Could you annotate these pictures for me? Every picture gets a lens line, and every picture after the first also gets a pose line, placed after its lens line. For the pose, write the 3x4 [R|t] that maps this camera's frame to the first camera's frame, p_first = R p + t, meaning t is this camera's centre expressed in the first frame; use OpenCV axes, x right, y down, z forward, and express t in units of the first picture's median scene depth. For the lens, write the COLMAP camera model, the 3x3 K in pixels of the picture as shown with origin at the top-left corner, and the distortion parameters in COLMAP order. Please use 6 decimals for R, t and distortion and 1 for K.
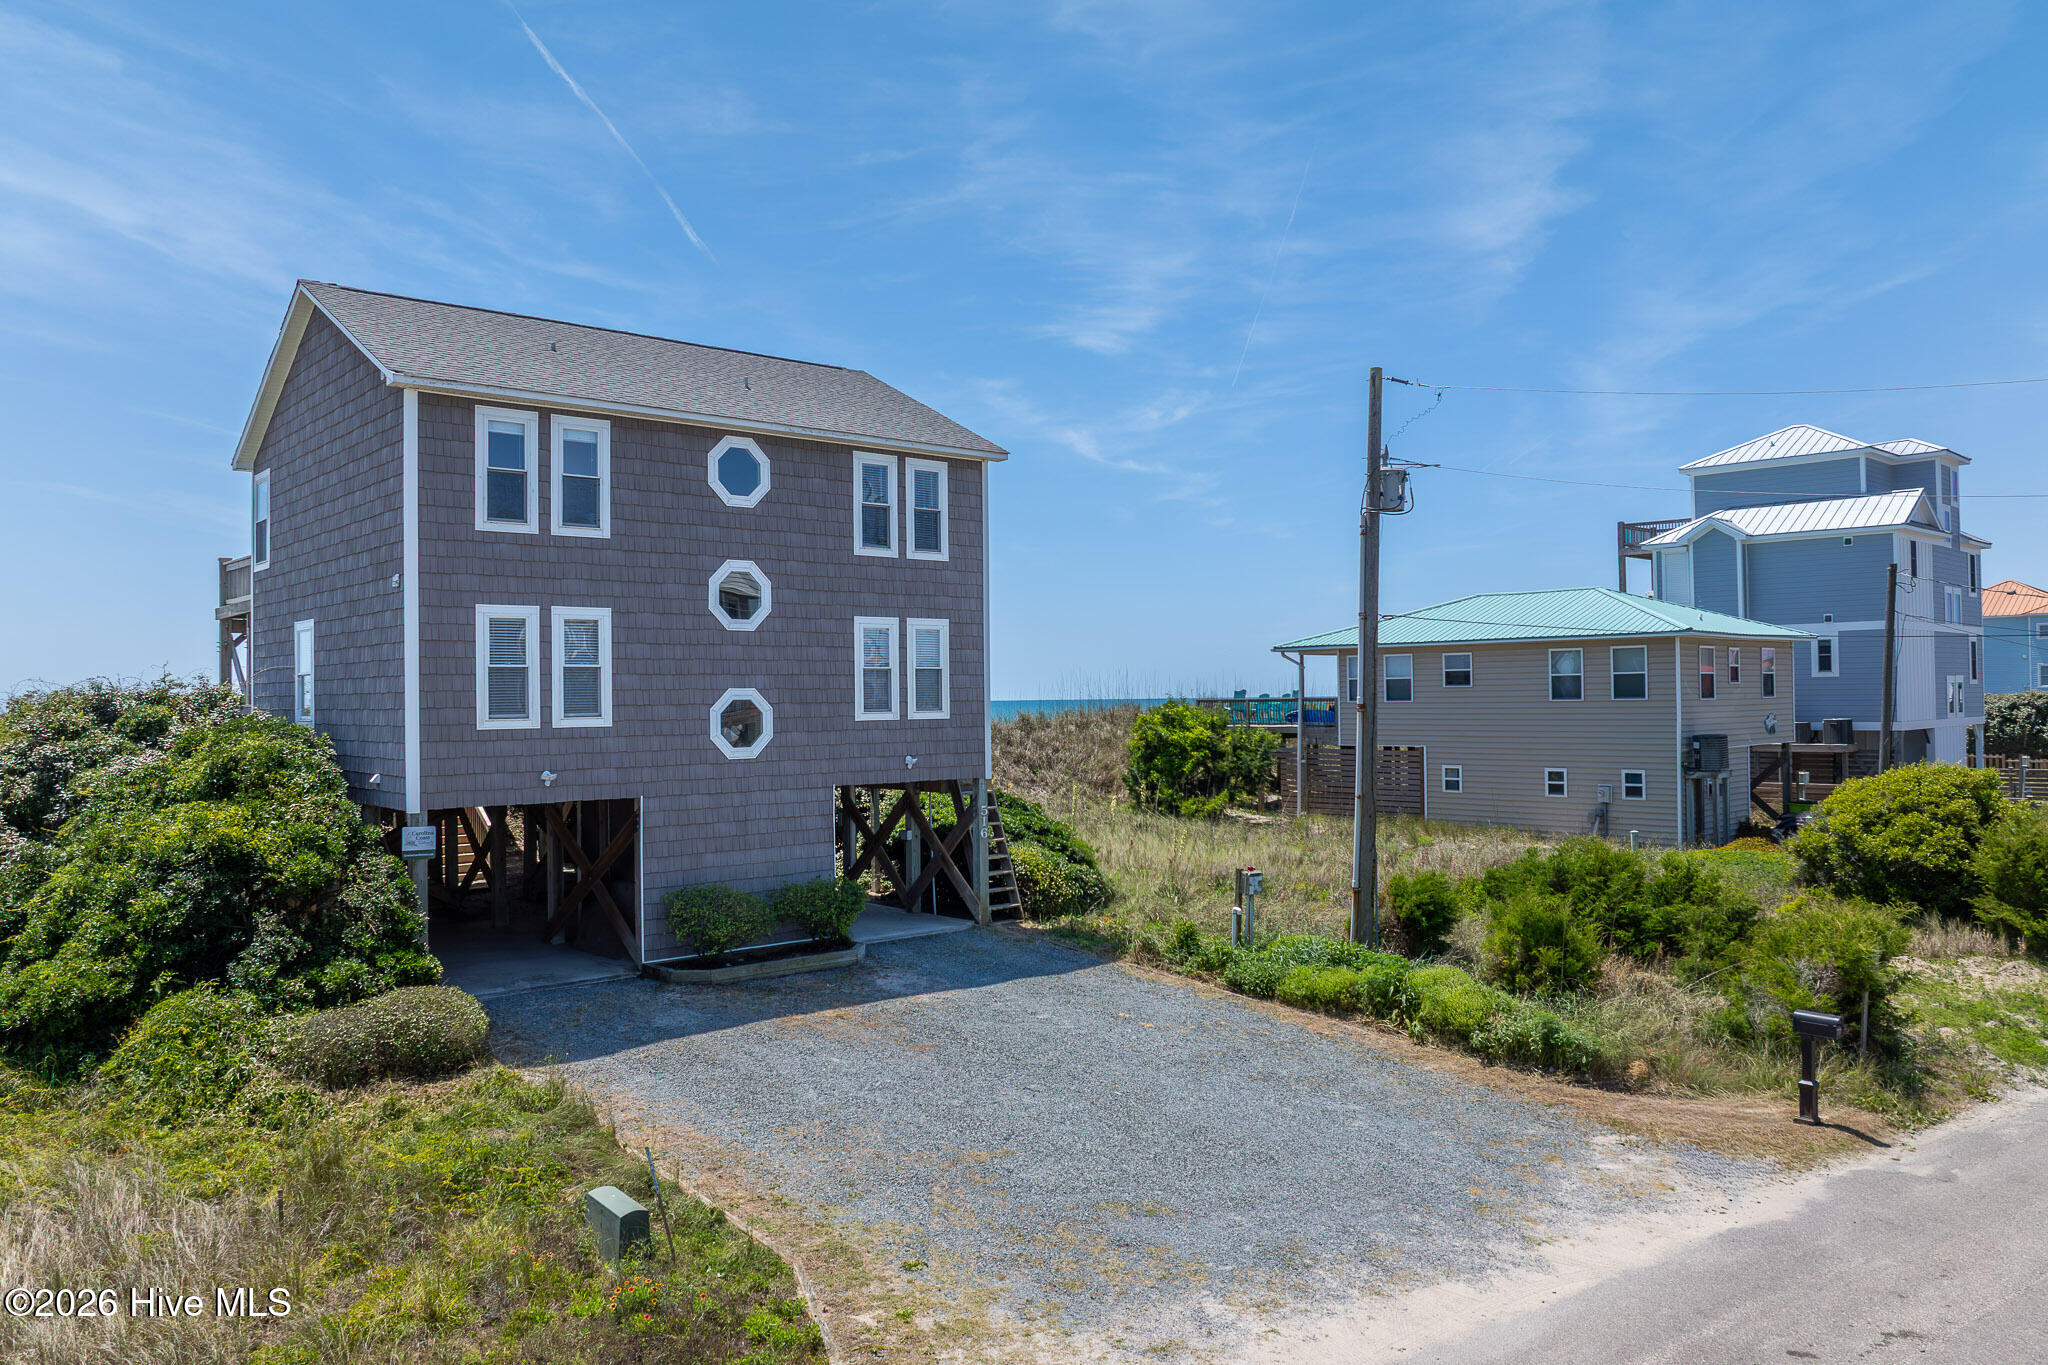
lens RADIAL K [[1543.8, 0, 988.4], [0, 1543.8, 640.1], [0, 0, 1]] dist [-0.040184, 0.001457]
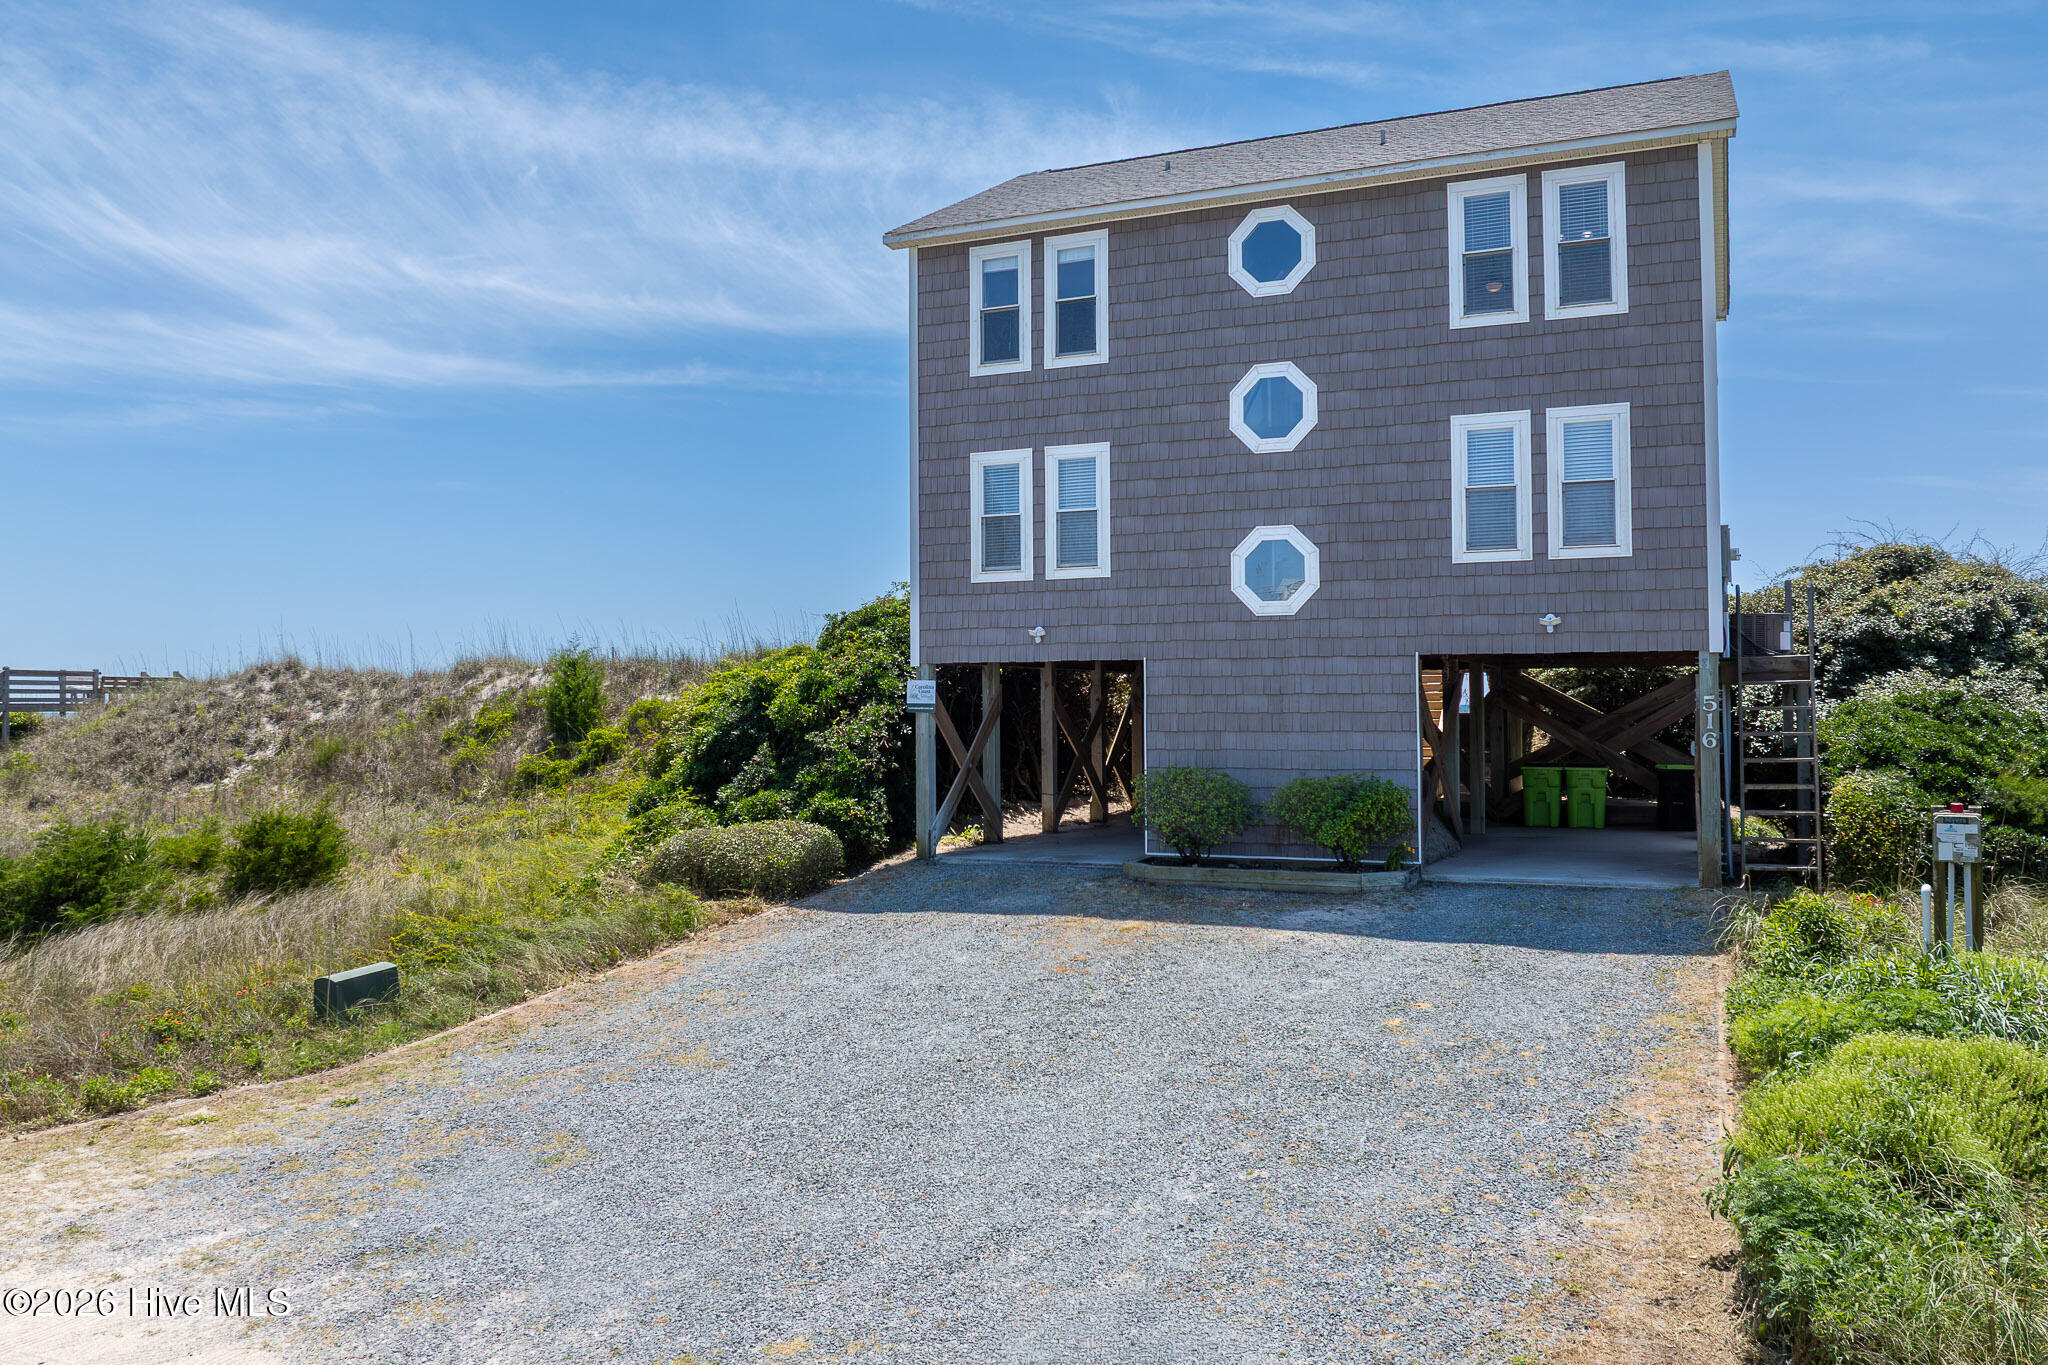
lens RADIAL K [[1543.8, 0, 988.4], [0, 1543.8, 640.1], [0, 0, 1]] dist [-0.040184, 0.001457]
pose [[0.409123, -0.019402, -0.912273, 0.497617], [0.031936, 0.999466, -0.006934, 0.090925], [0.911920, -0.026298, 0.409524, 0.550581]]
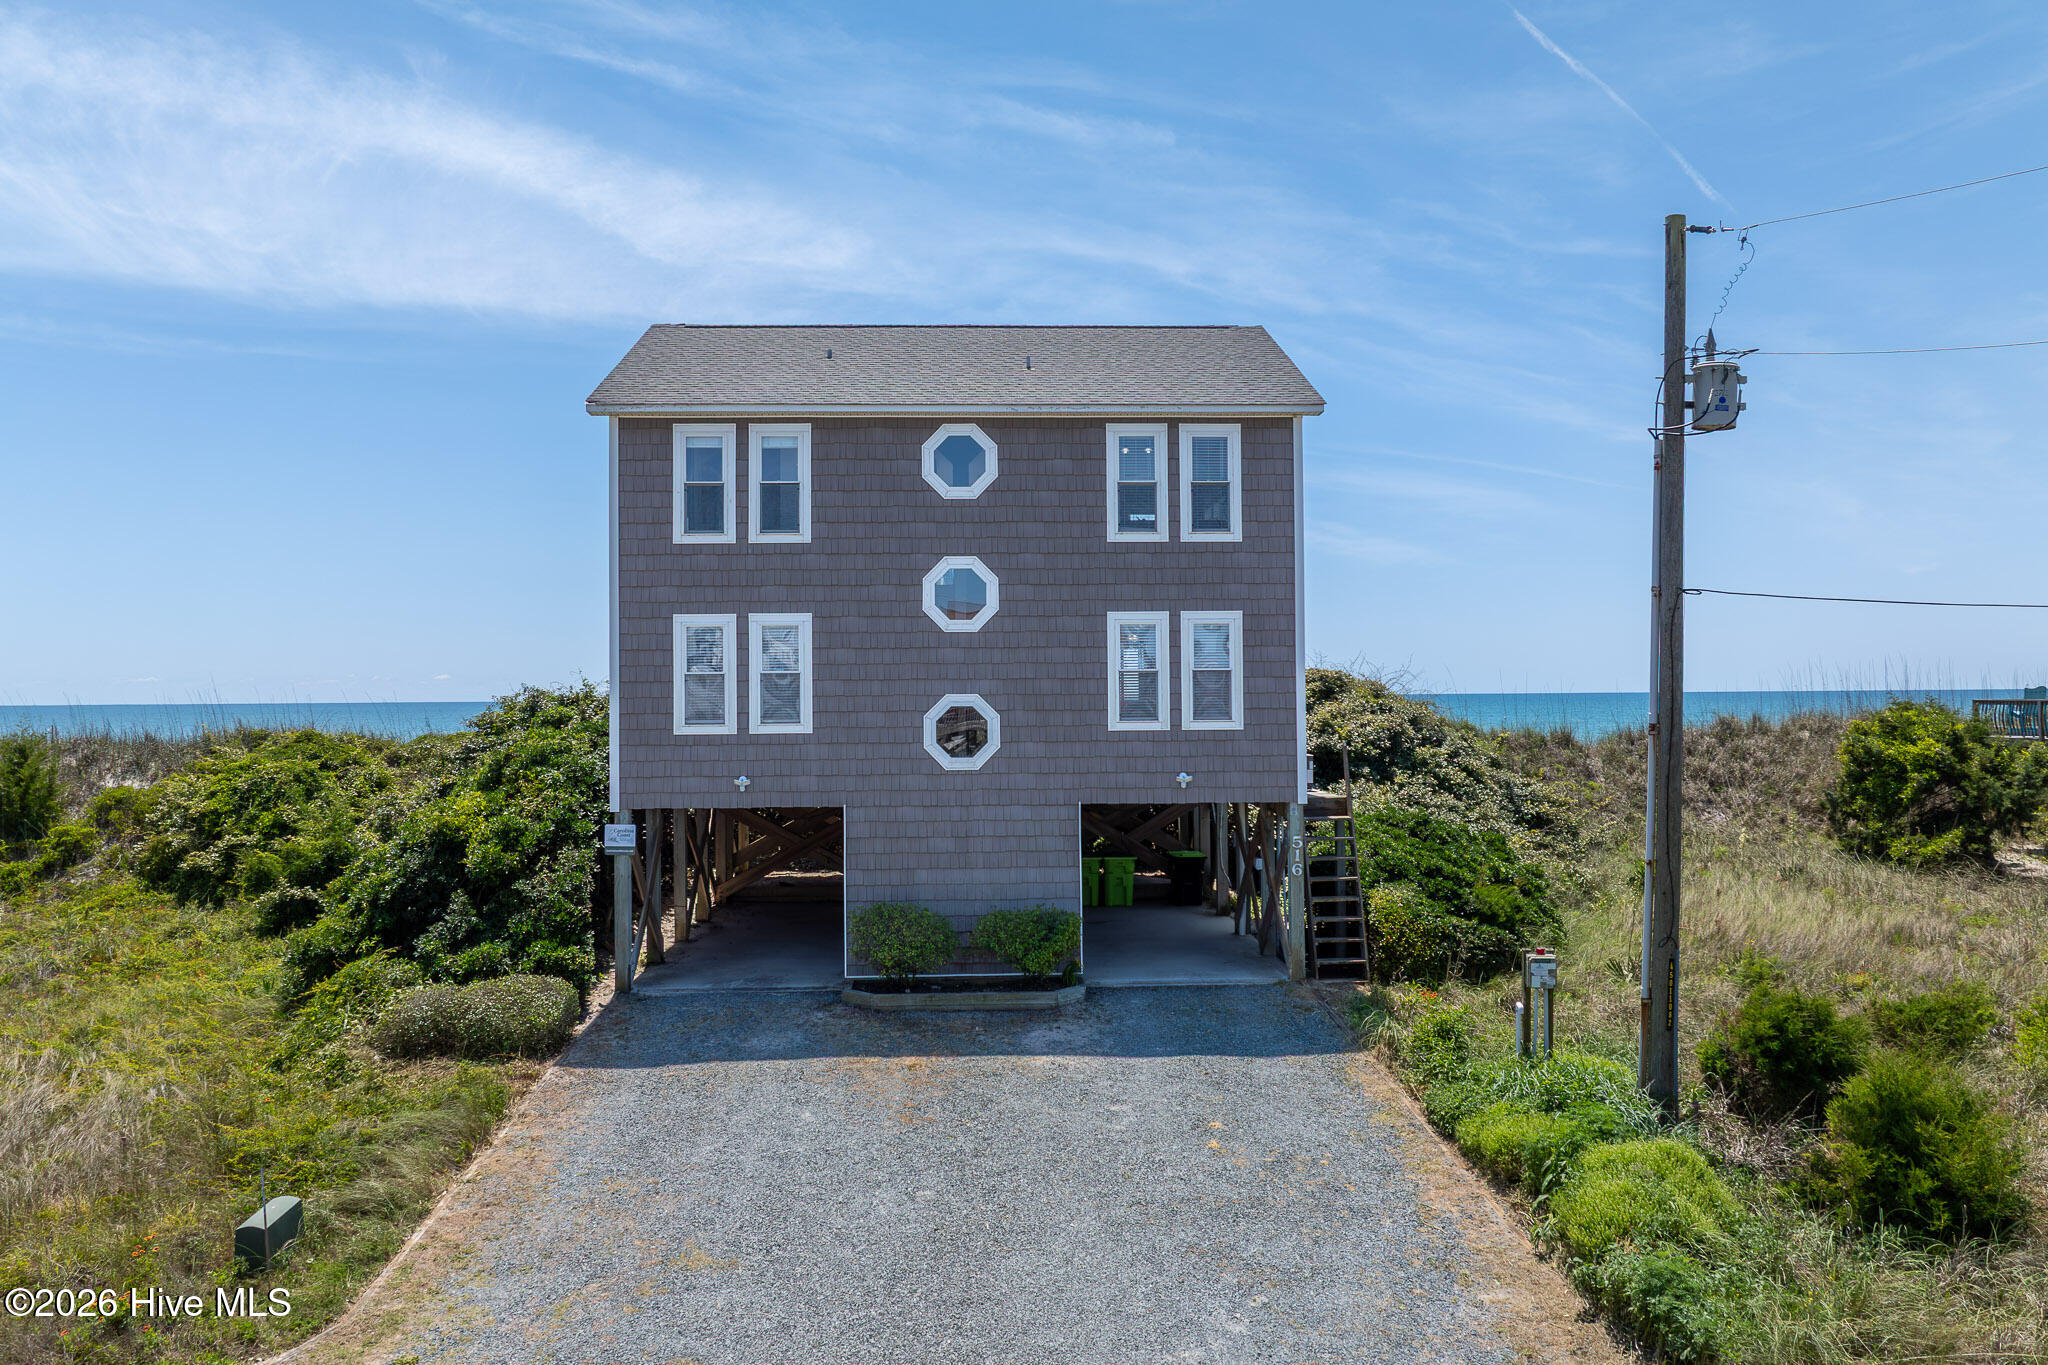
lens RADIAL K [[1495.4, 0, 1016.6], [0, 1495.4, 635.1], [0, 0, 1]] dist [-0.013244, -0.051438]
pose [[0.767474, -0.019065, -0.640797, 0.447497], [0.022825, 0.999737, -0.002408, -0.001399], [0.640674, -0.012778, 0.767707, 0.332873]]
